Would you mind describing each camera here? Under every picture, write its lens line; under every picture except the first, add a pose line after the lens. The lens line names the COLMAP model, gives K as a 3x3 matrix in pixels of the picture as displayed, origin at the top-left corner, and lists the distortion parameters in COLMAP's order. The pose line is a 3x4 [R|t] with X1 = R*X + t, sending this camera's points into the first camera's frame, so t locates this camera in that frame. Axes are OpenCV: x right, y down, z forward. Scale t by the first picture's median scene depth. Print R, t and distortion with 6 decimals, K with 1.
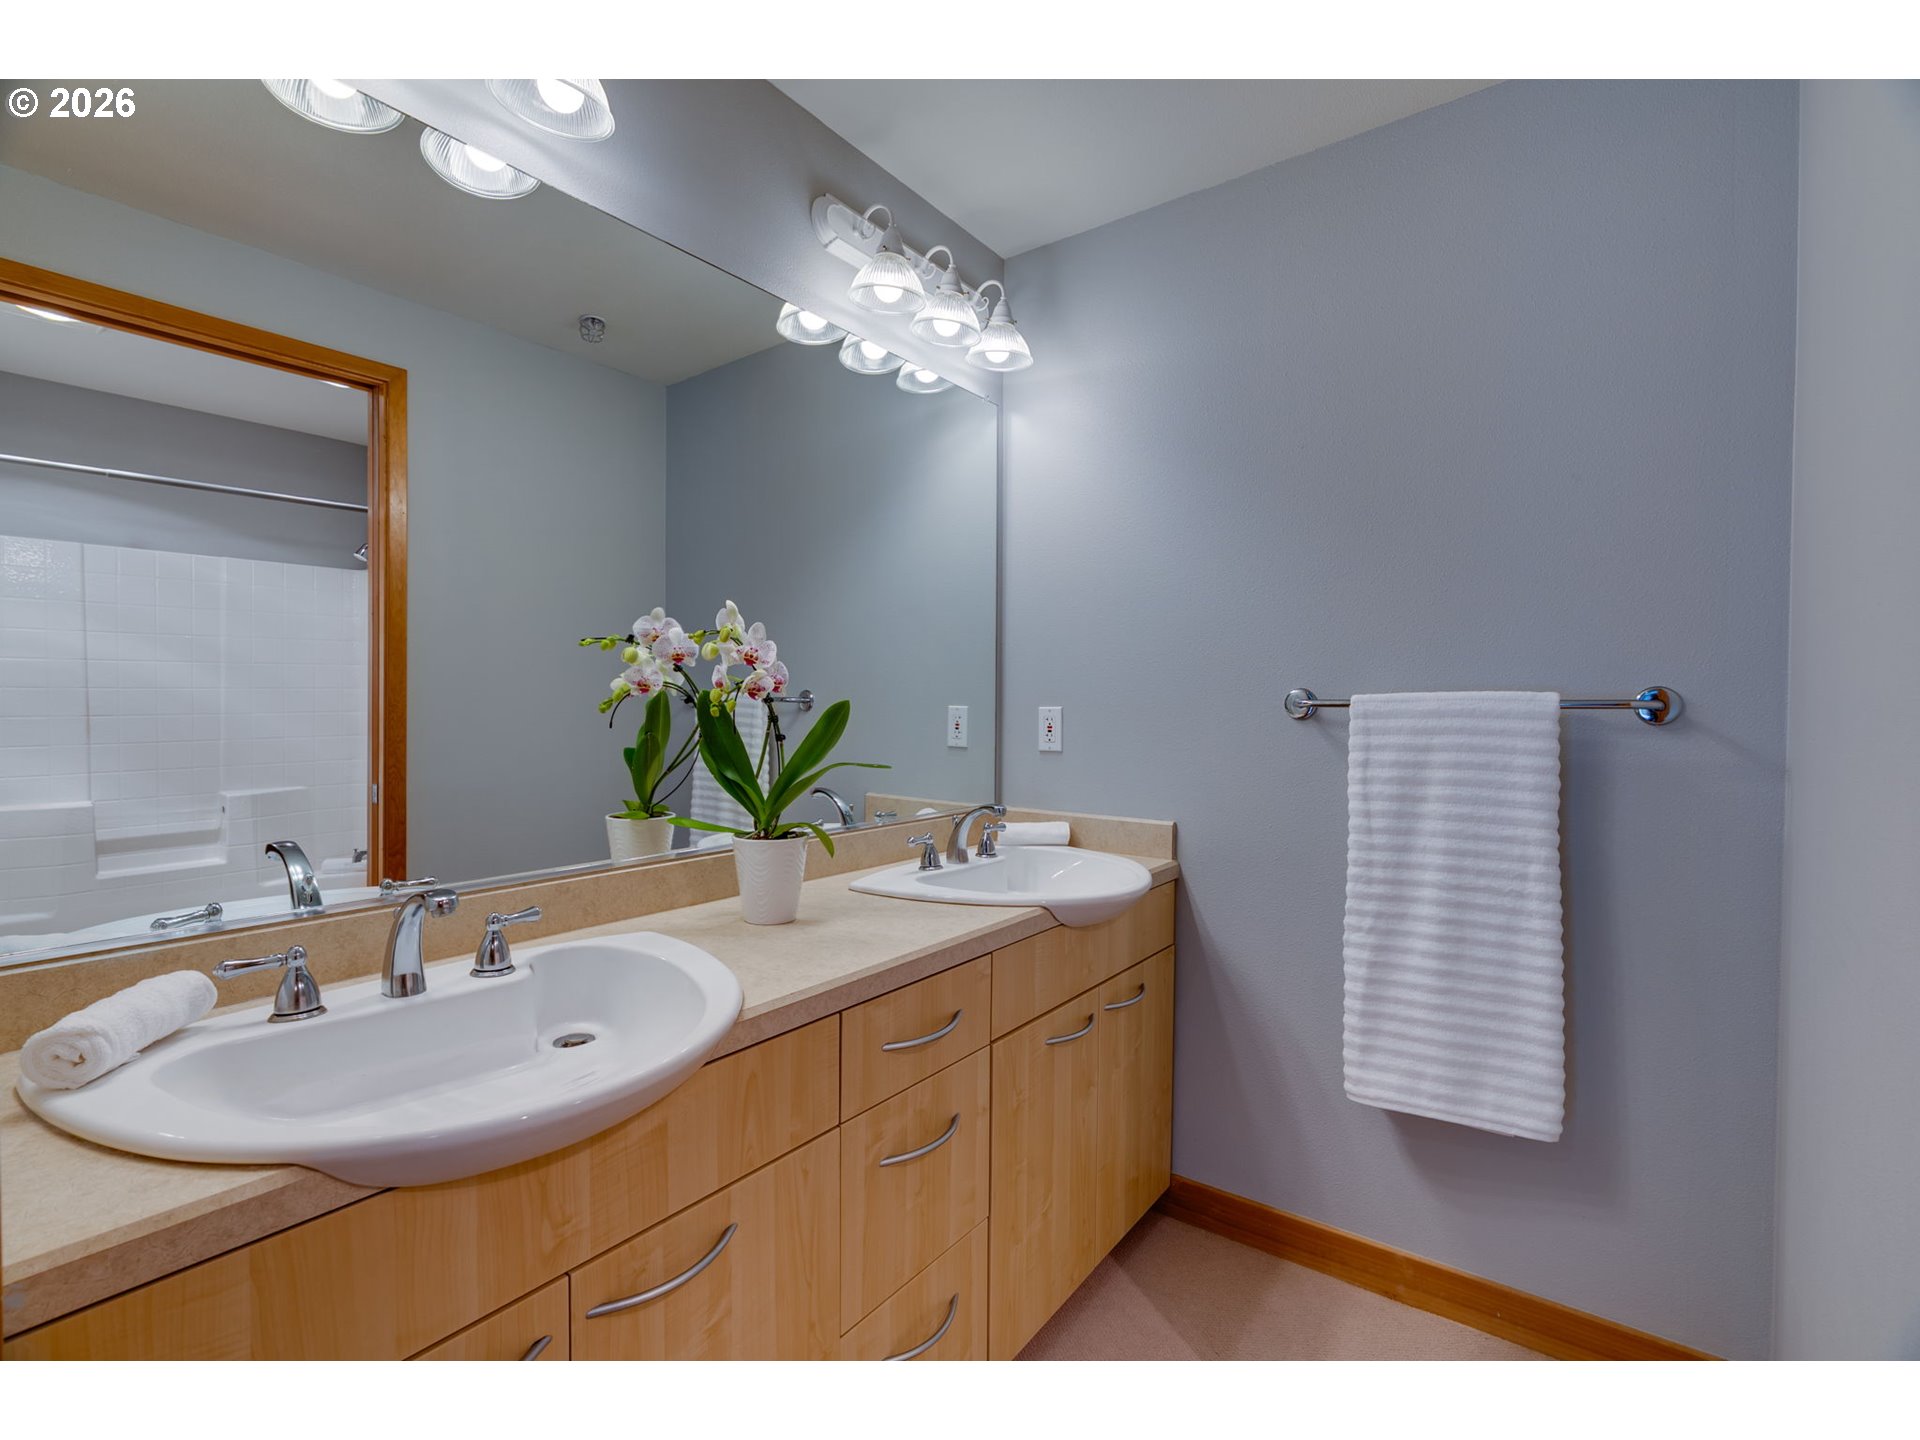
lens RADIAL K [[863.8, 0, 965.5], [0, 863.8, 719.3], [0, 0, 1]] dist [-0.004275, 0.000188]
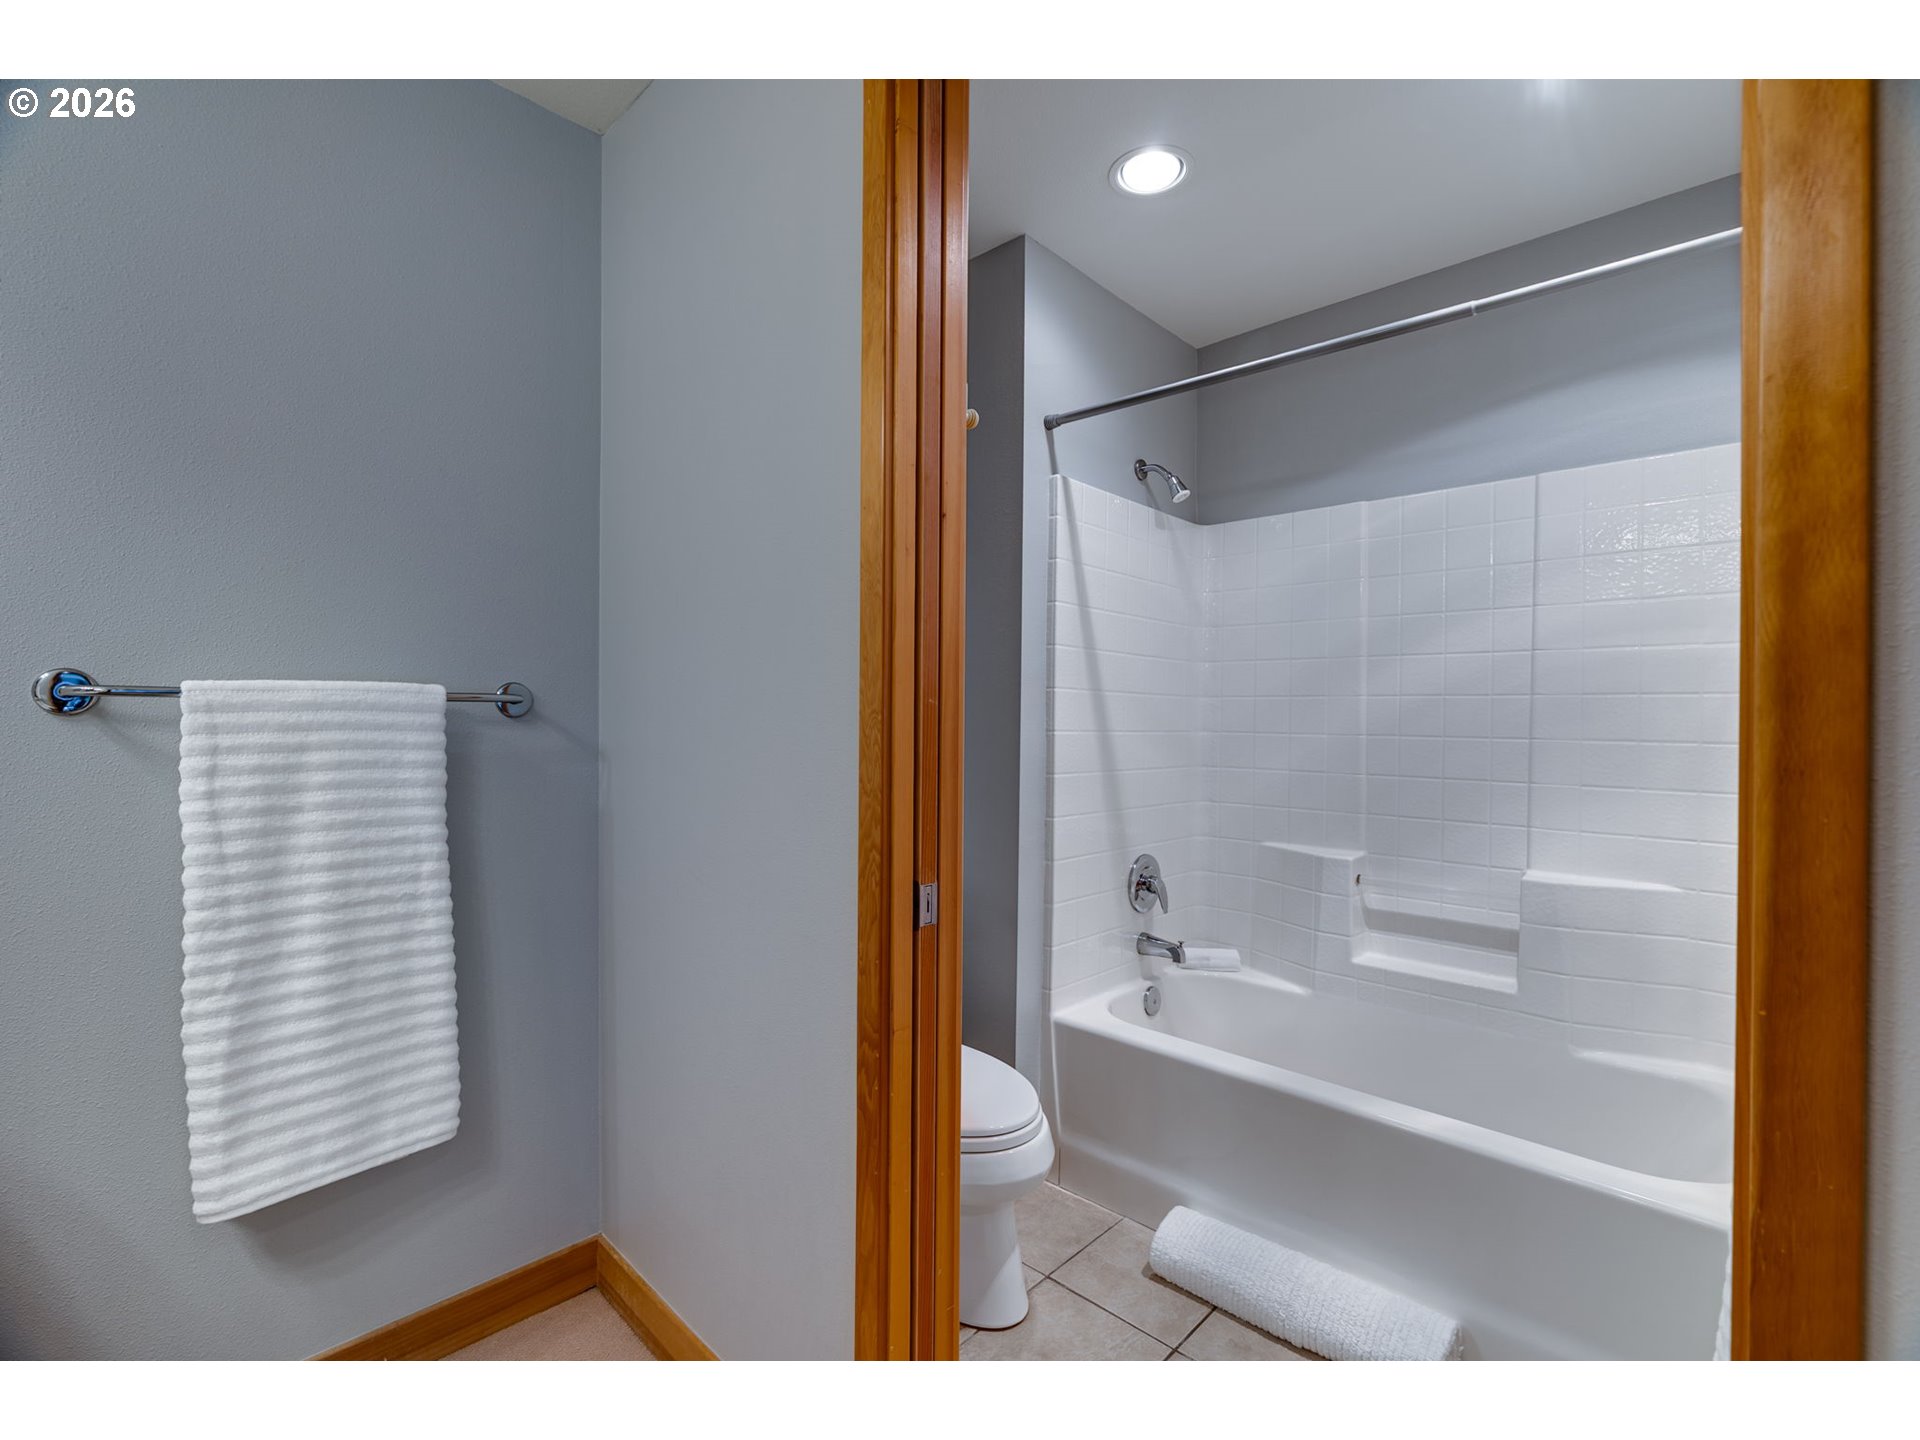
lens RADIAL K [[863.8, 0, 962.5], [0, 863.8, 713.0], [0, 0, 1]] dist [-0.004275, 0.000188]
pose [[0.150081, -0.004407, 0.988664, -0.197674], [0.007358, 0.999967, 0.003341, 0.002254], [-0.988646, 0.006773, 0.150109, 0.251623]]
